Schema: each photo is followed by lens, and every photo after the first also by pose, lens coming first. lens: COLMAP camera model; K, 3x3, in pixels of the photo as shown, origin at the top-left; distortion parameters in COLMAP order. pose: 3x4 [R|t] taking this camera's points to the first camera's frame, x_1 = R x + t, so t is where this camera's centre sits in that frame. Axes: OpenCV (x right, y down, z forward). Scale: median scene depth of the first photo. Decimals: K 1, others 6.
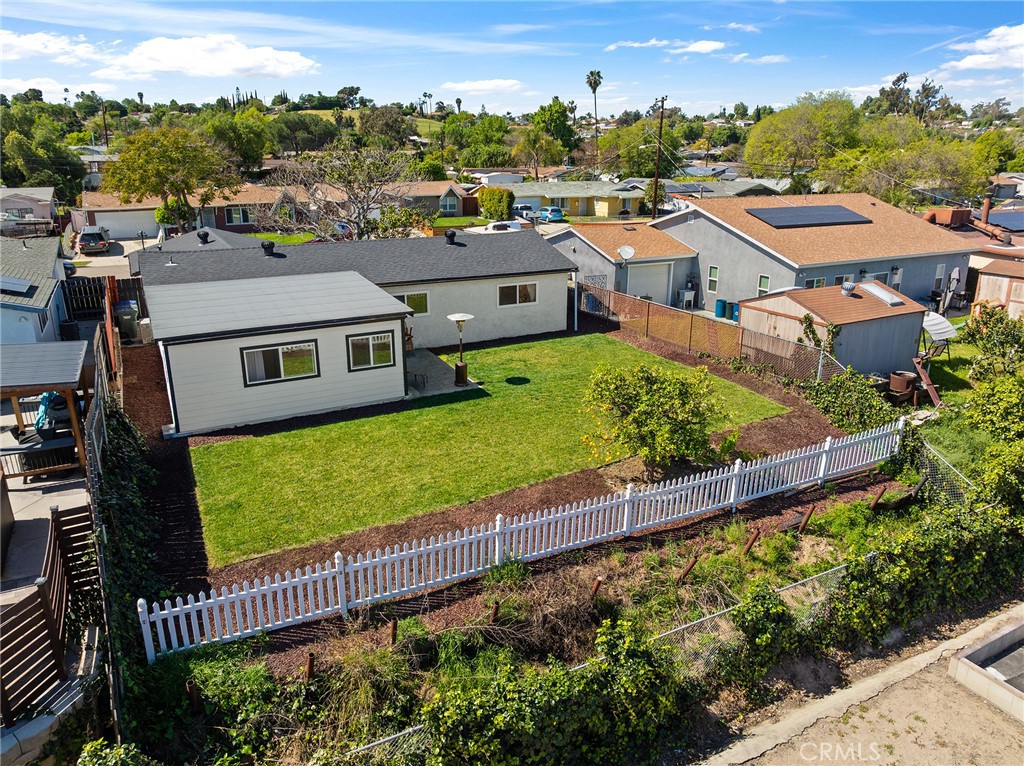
lens RADIAL K [[721.3, 0, 517.3], [0, 721.3, 385.0], [0, 0, 1]] dist [-0.034192, -0.000776]
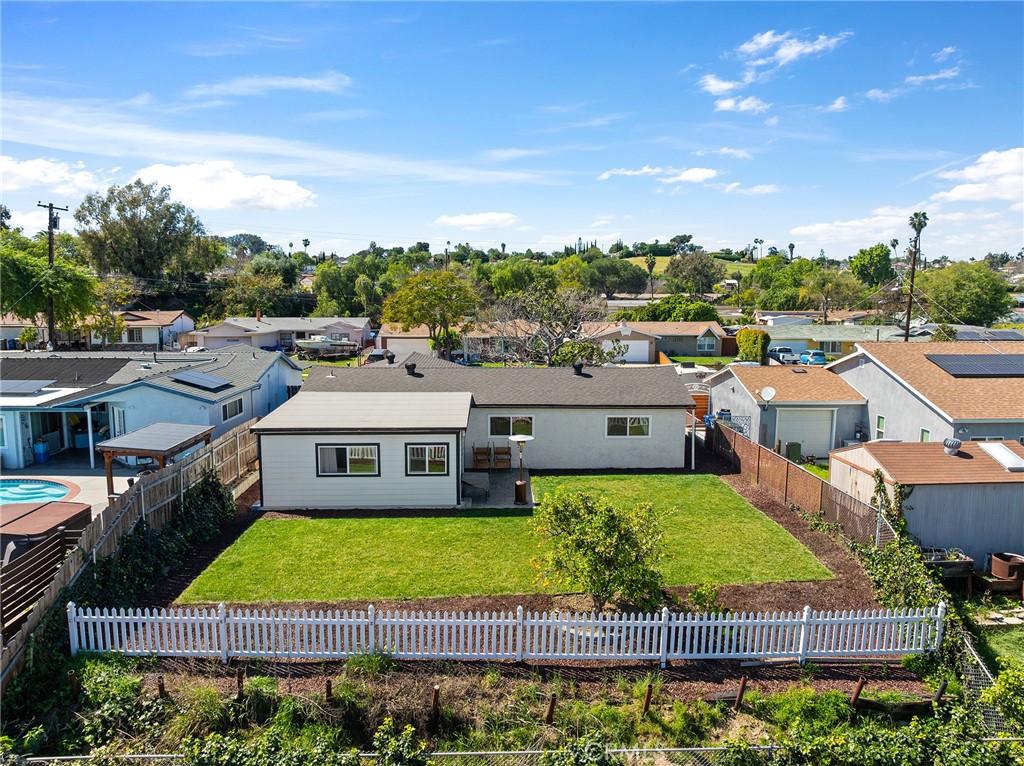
lens RADIAL K [[721.3, 0, 517.3], [0, 721.3, 385.0], [0, 0, 1]] dist [-0.034192, -0.000776]
pose [[0.900183, 0.056791, -0.431793, 0.380707], [-0.137215, 0.977950, -0.157435, -0.003220], [0.413331, 0.200968, 0.888127, 0.036205]]
